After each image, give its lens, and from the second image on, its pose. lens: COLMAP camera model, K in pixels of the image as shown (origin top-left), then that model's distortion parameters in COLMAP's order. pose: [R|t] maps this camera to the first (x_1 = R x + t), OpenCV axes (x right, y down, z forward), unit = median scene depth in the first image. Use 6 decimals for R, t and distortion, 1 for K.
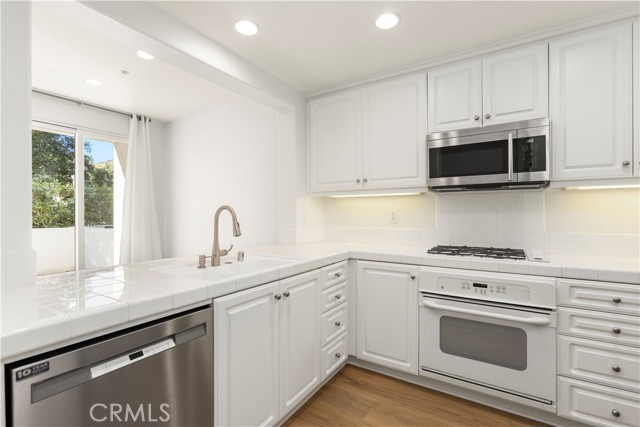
lens RADIAL K [[296.0, 0, 316.4], [0, 296.0, 213.3], [0, 0, 1]] dist [0.004931, 0.003606]
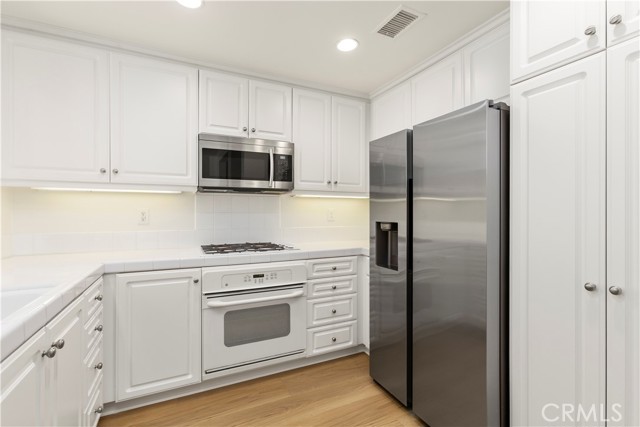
lens RADIAL K [[296.0, 0, 315.9], [0, 296.0, 212.2], [0, 0, 1]] dist [0.004931, 0.003606]
pose [[0.538451, 0.004012, 0.842647, -0.284377], [-0.000403, 0.999990, -0.004504, -0.000028], [-0.842657, 0.002086, 0.538447, 0.178092]]
